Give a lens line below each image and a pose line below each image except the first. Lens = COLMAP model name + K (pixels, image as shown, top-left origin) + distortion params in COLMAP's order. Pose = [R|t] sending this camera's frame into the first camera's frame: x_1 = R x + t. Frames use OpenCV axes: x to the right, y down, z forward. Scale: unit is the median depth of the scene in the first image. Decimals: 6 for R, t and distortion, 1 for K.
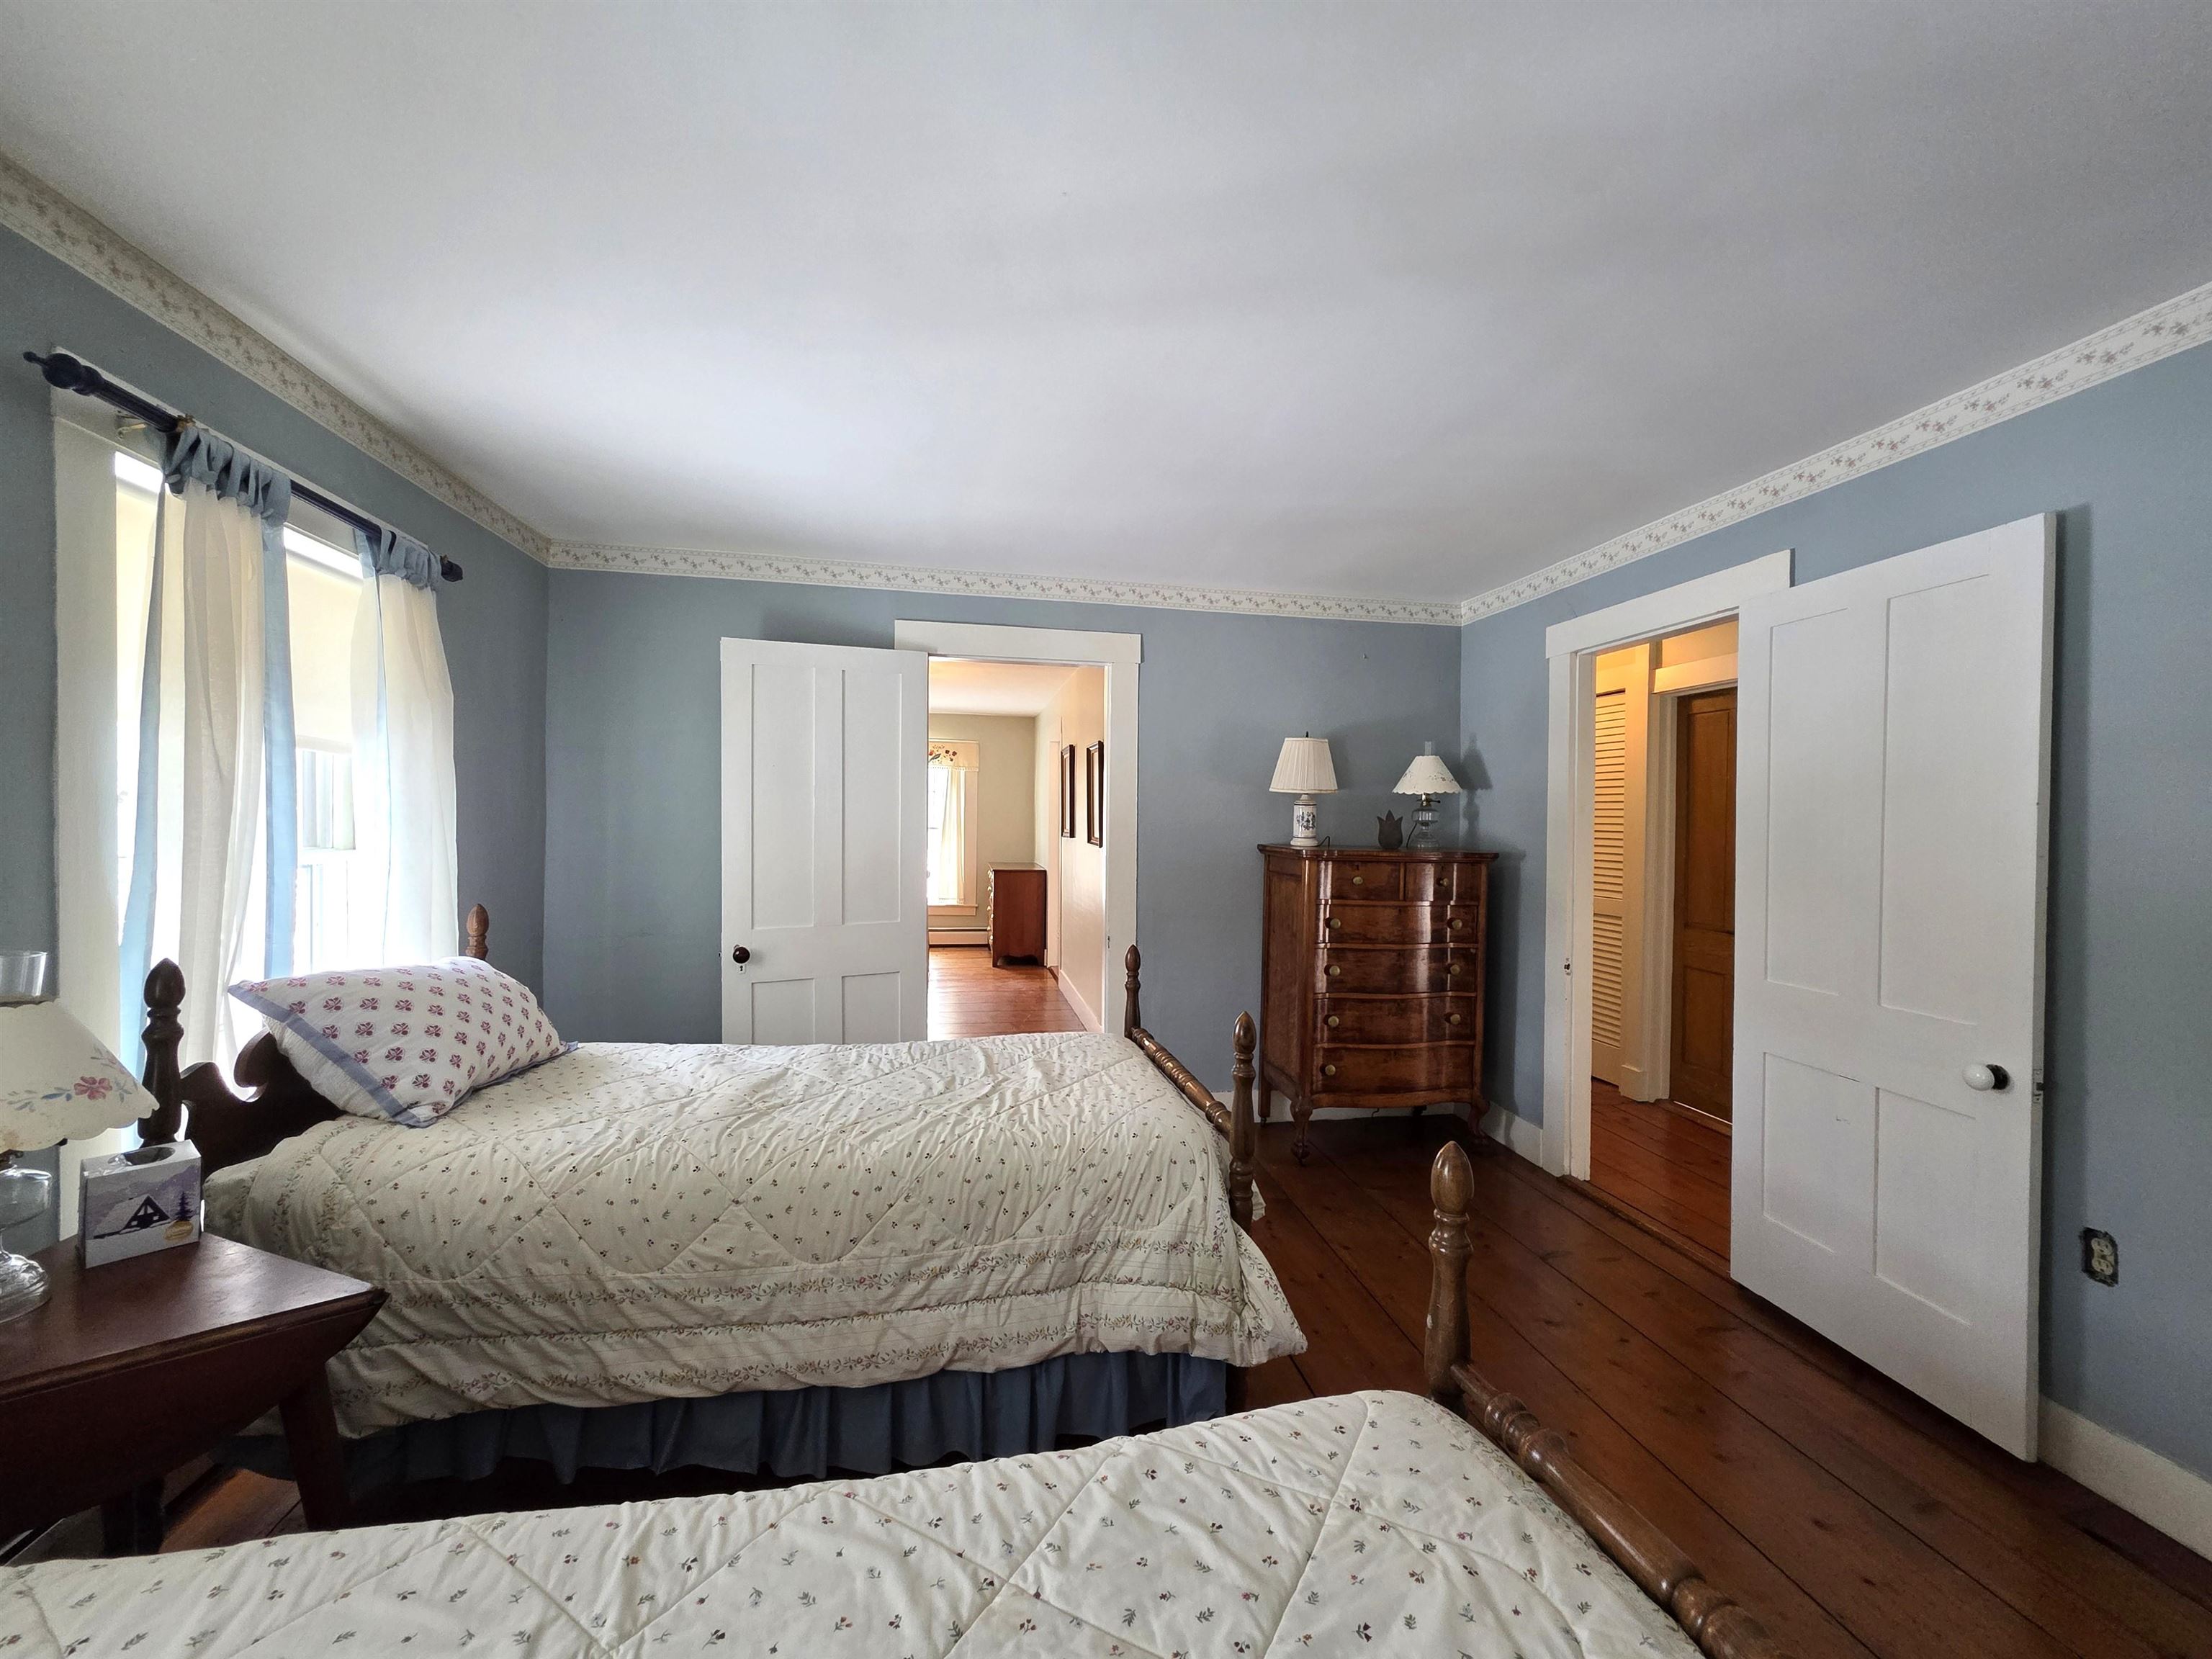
lens RADIAL K [[884.4, 0, 1099.4], [0, 884.4, 825.2], [0, 0, 1]] dist [0.003900, -0.000651]
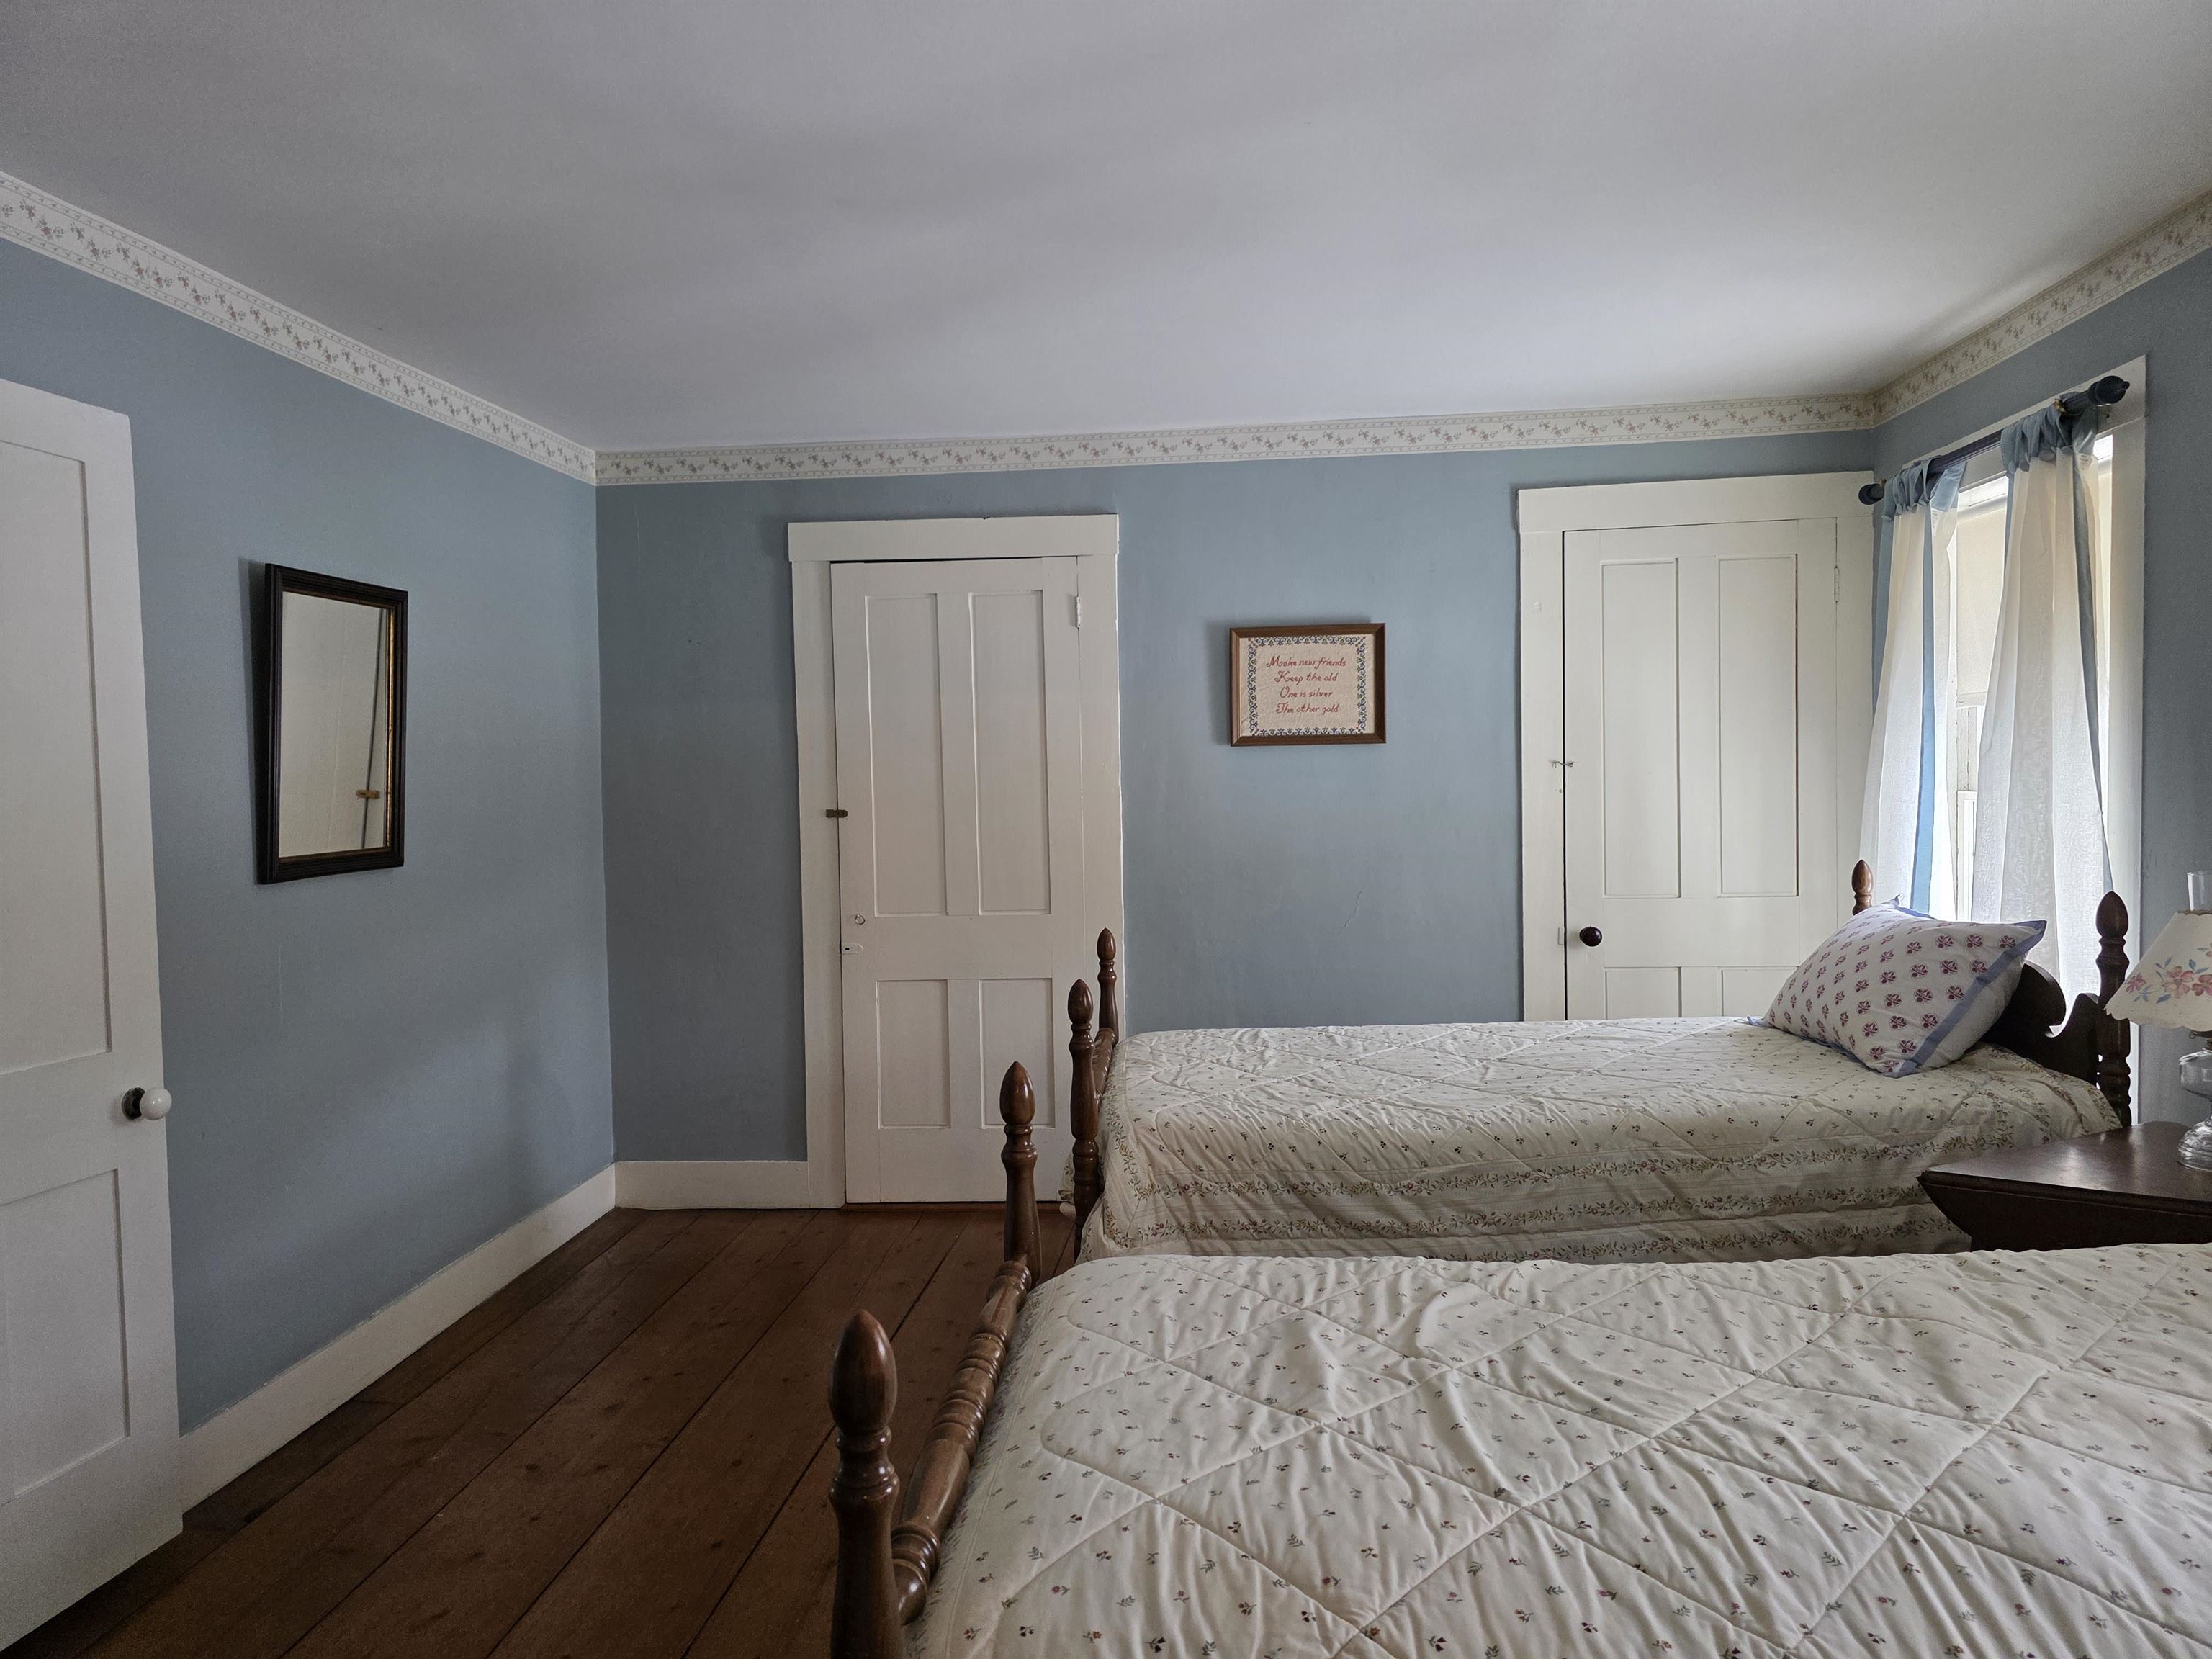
lens RADIAL K [[1482.2, 0, 1094.6], [0, 1482.2, 822.4], [0, 0, 1]] dist [0.063862, -0.051727]
pose [[-0.965728, 0.006747, 0.259467, -0.170621], [0.021271, 0.998357, 0.053210, -0.027988], [-0.258682, 0.056906, -0.964285, 1.885102]]
